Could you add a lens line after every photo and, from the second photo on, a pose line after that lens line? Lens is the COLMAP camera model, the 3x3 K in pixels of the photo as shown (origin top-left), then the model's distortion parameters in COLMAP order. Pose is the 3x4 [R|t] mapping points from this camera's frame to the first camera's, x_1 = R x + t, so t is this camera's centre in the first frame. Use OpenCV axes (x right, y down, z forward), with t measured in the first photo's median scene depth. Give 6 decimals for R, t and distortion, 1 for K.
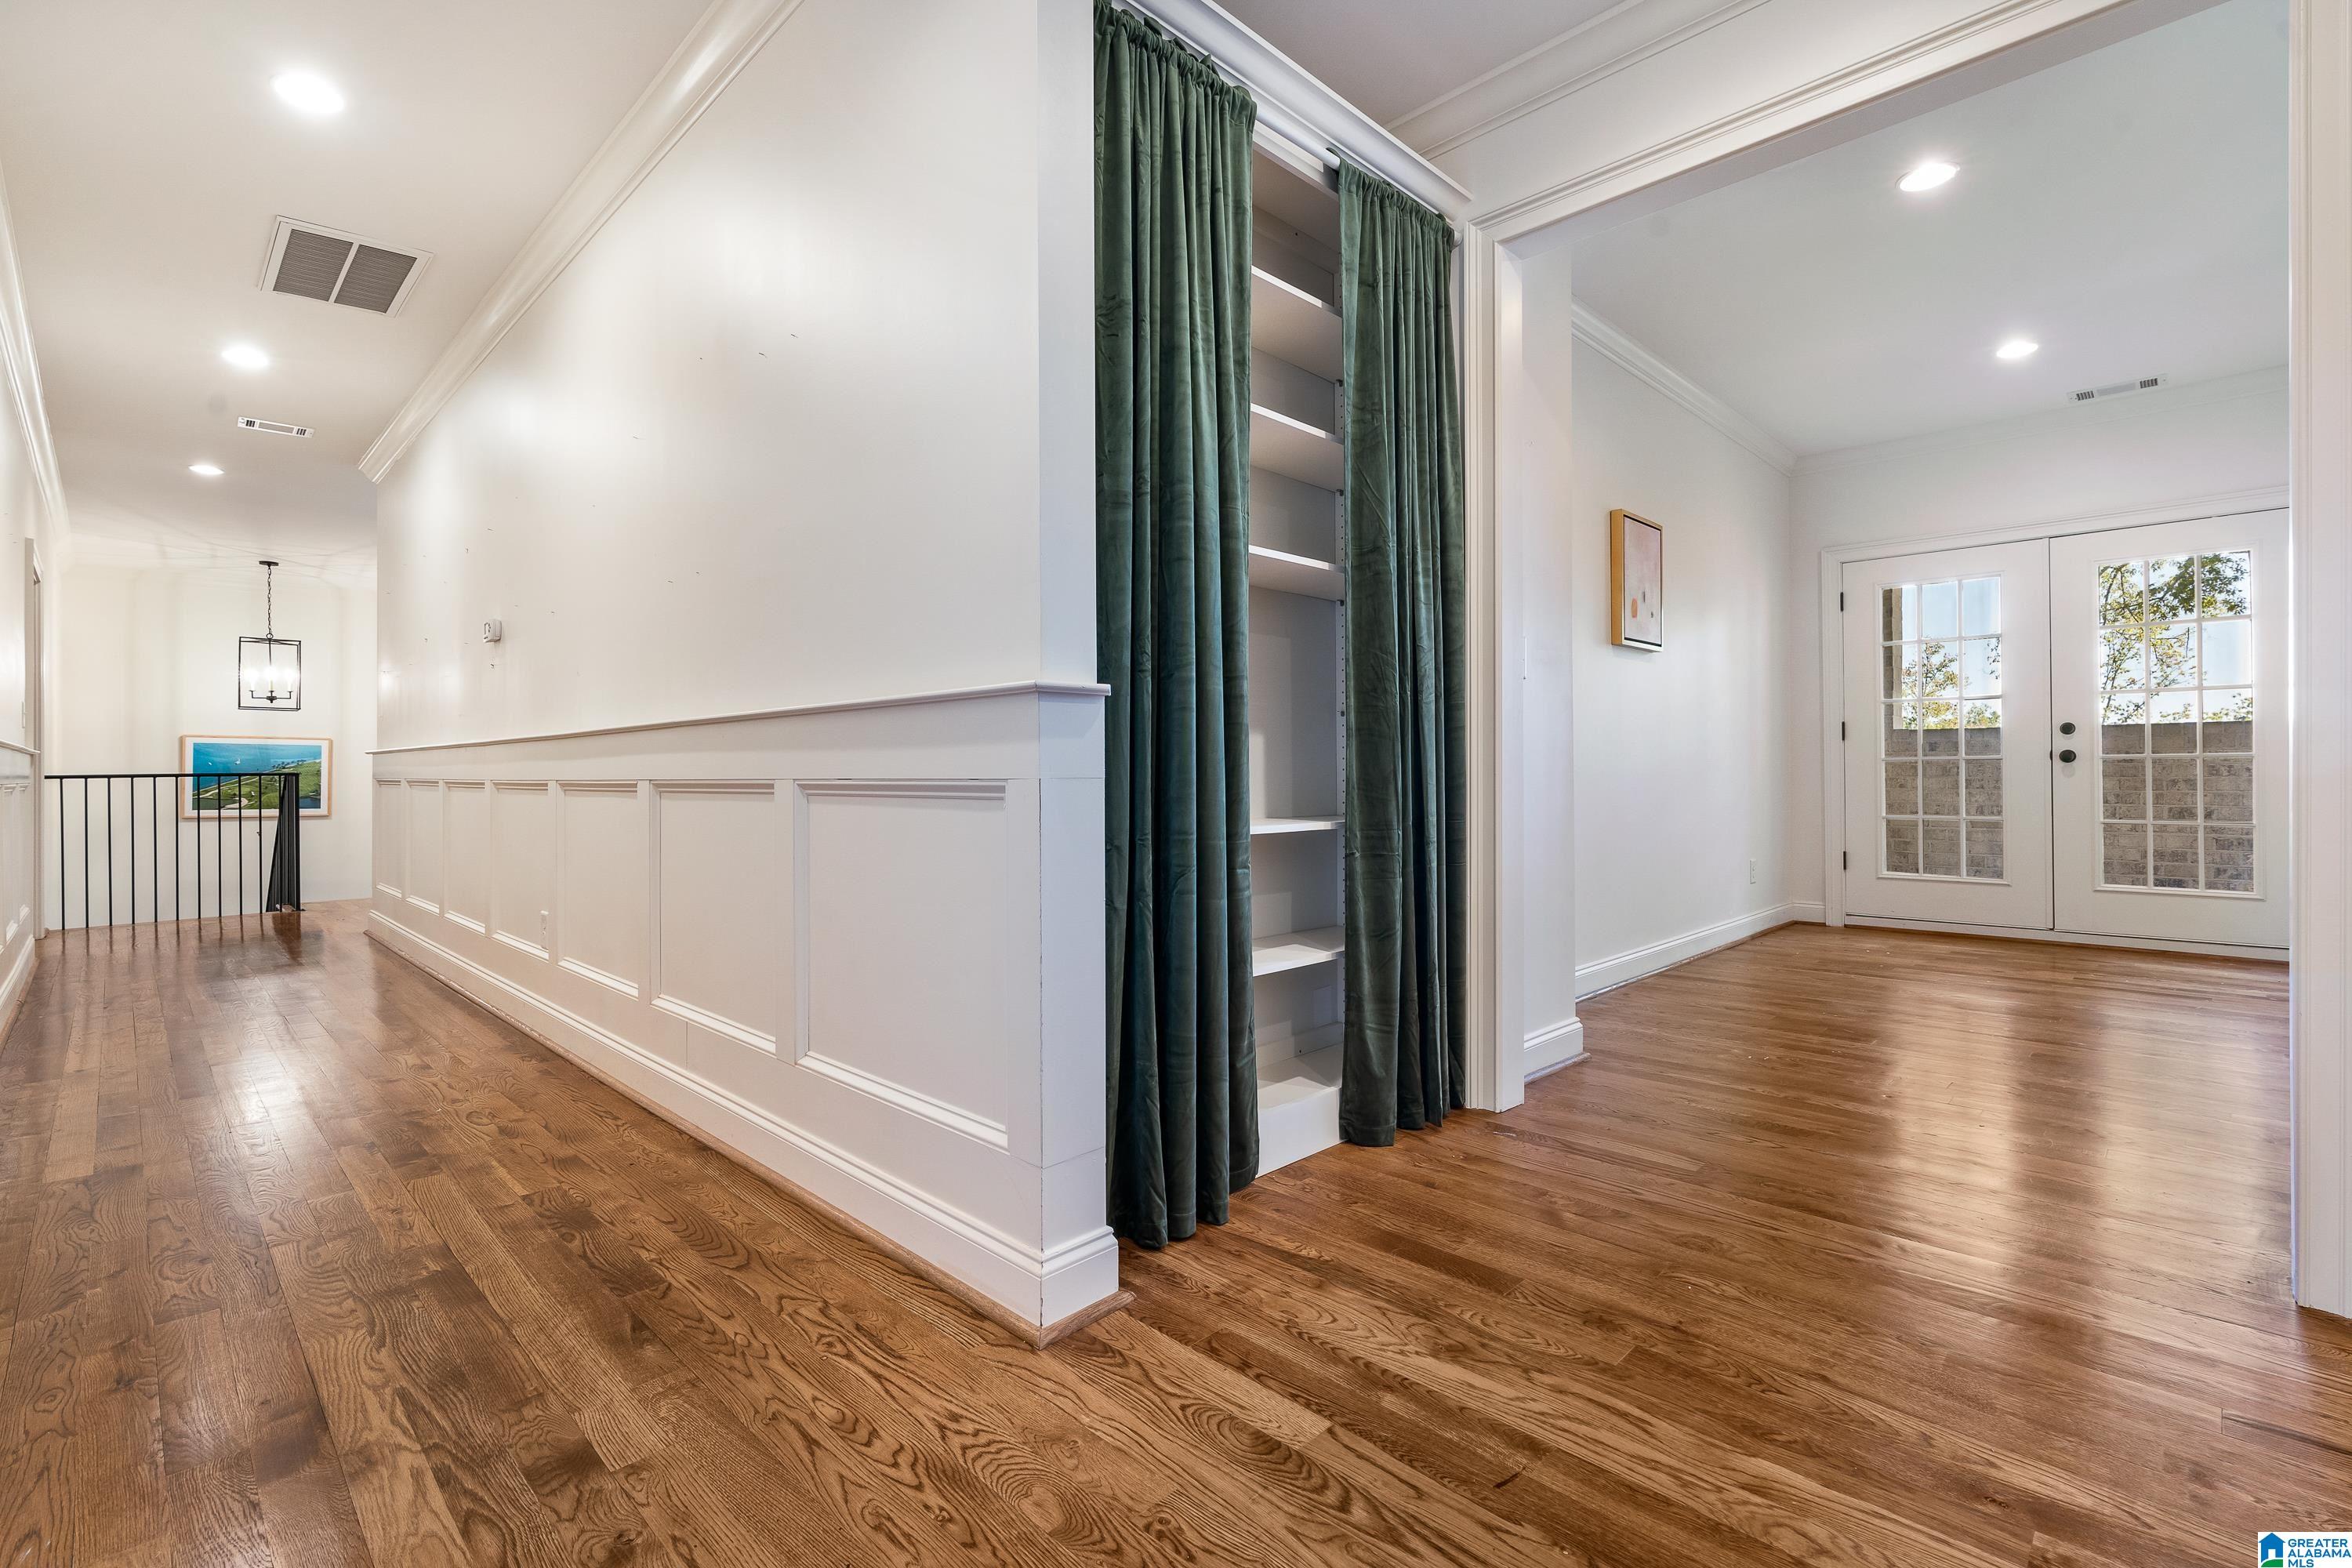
lens RADIAL K [[1062.8, 0, 1181.0], [0, 1062.8, 766.2], [0, 0, 1]] dist [-0.000309, -0.000228]
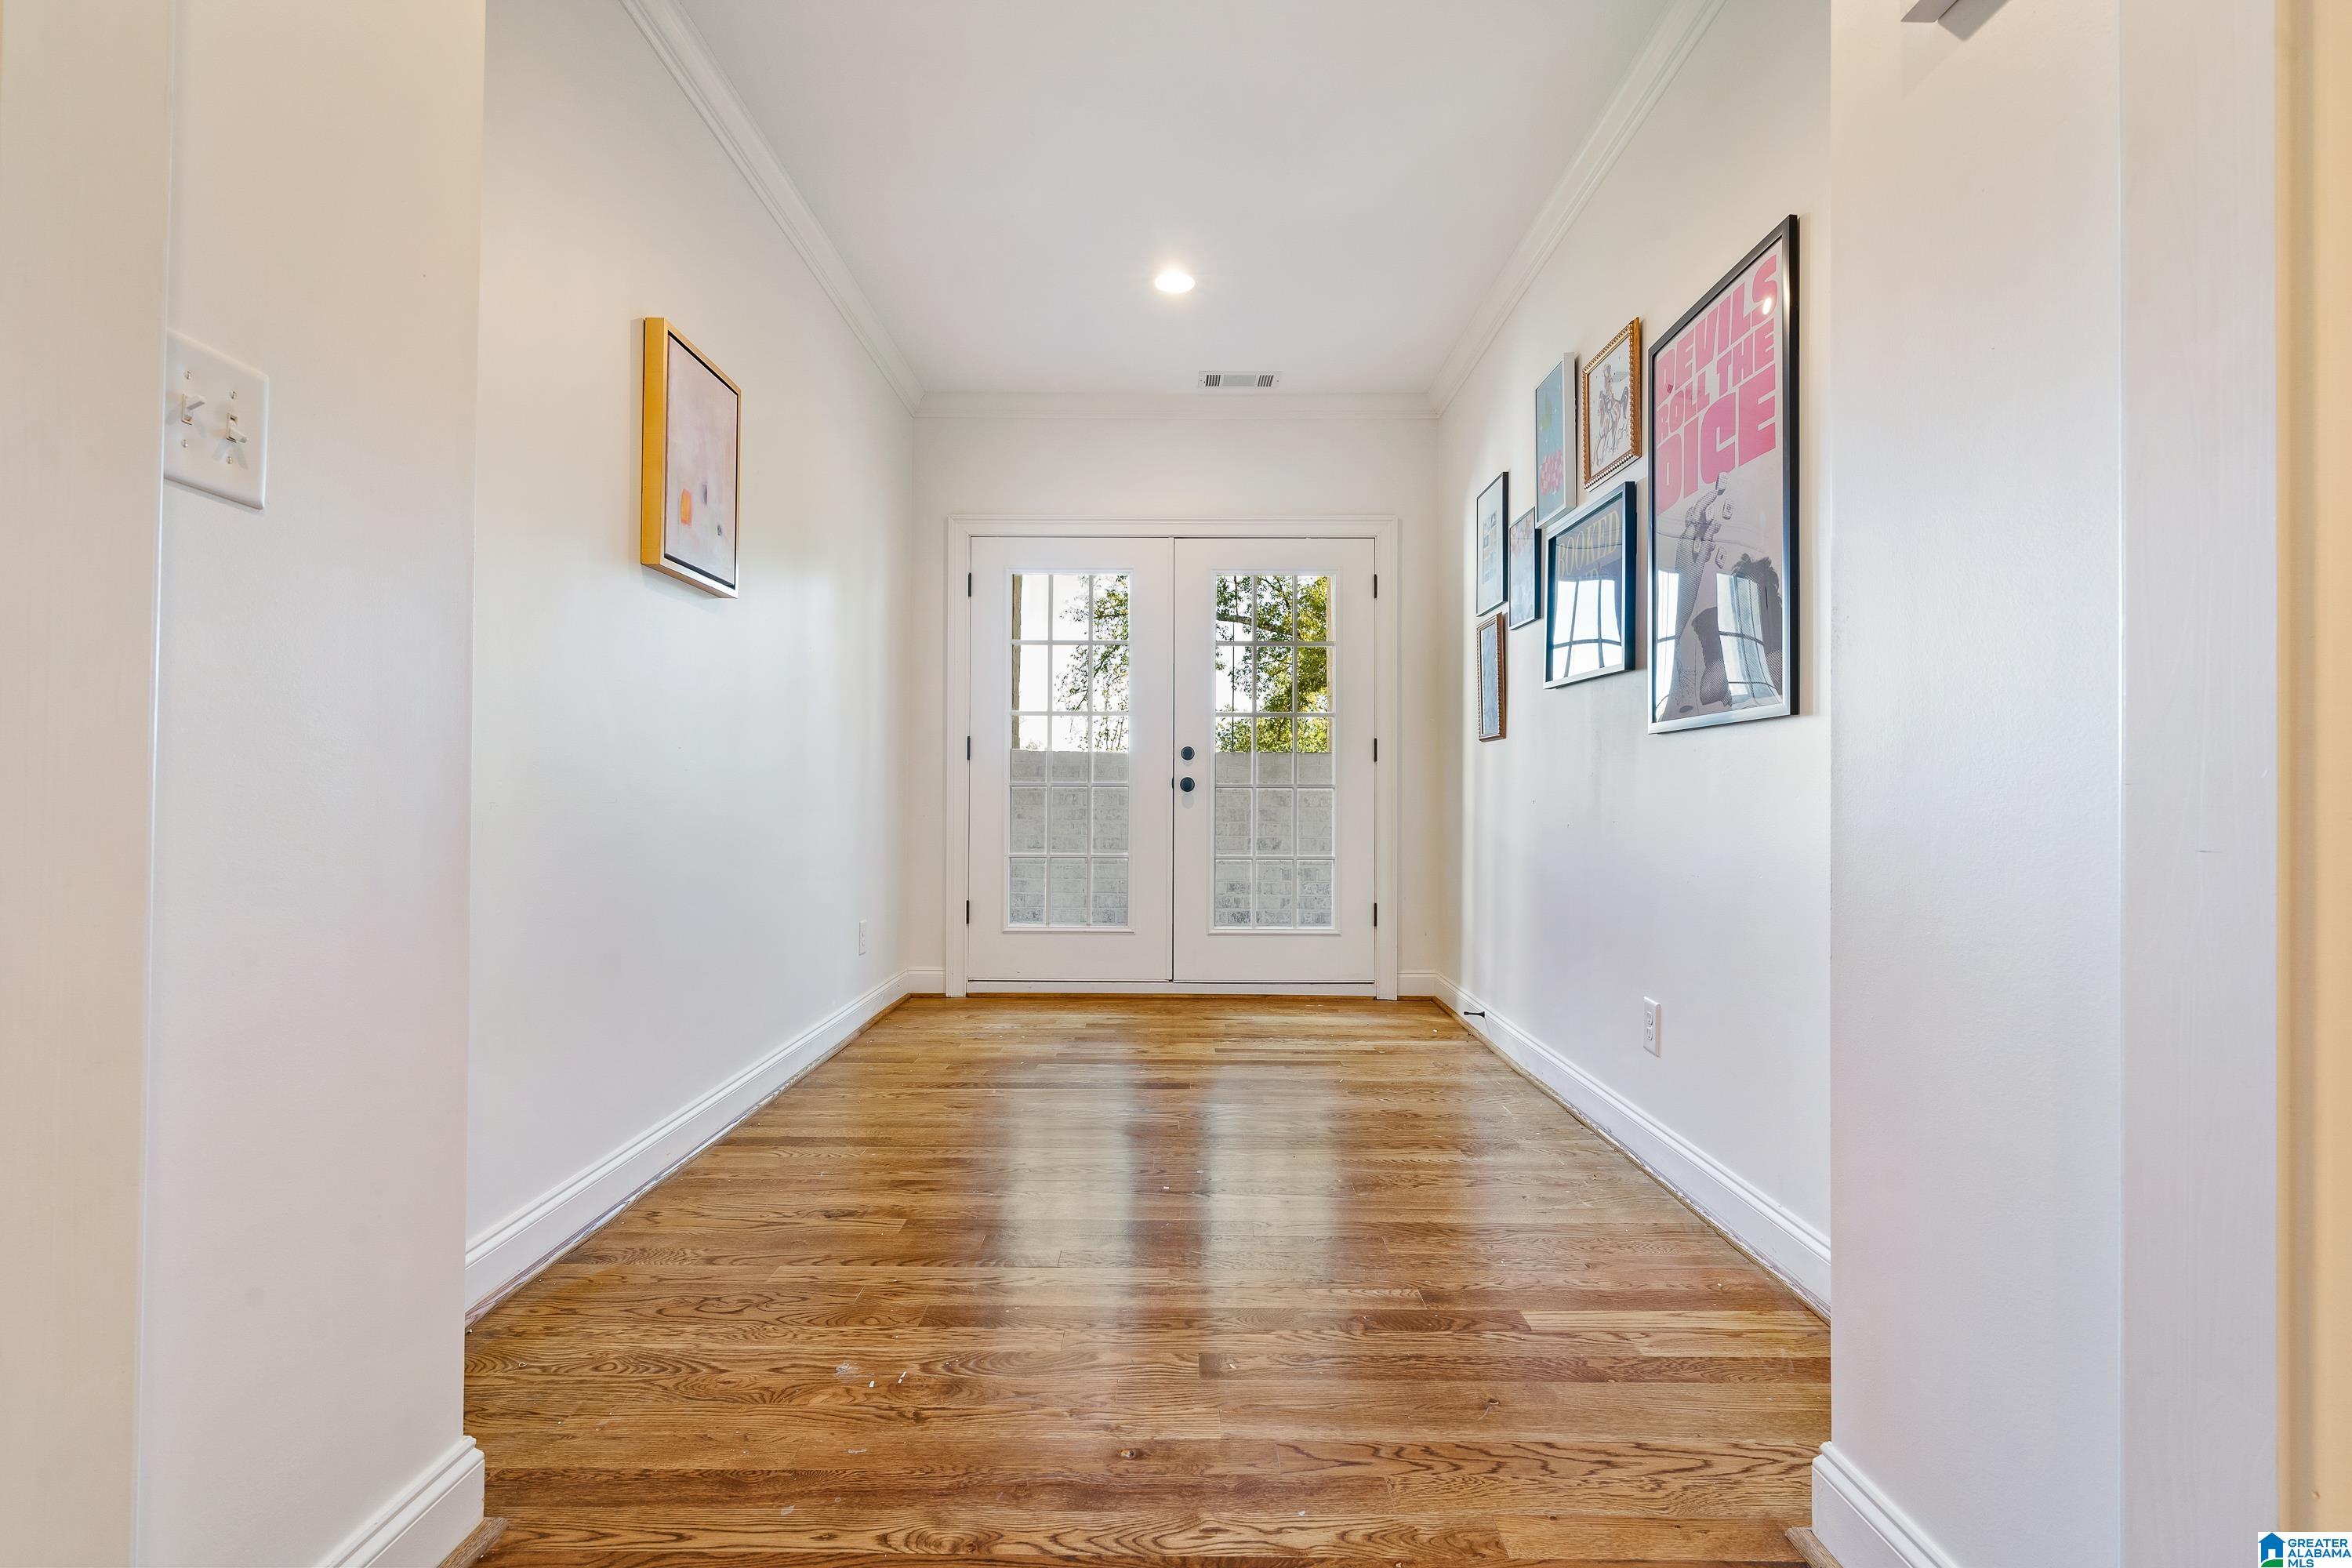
lens RADIAL K [[1138.7, 0, 1176.0], [0, 1138.7, 784.0], [0, 0, 1]] dist [-0.000545, -0.000108]
pose [[0.717062, 0.017317, 0.696794, 0.161891], [-0.014923, 0.999844, -0.009491, -0.000571], [-0.696849, -0.003593, 0.717209, 0.320766]]
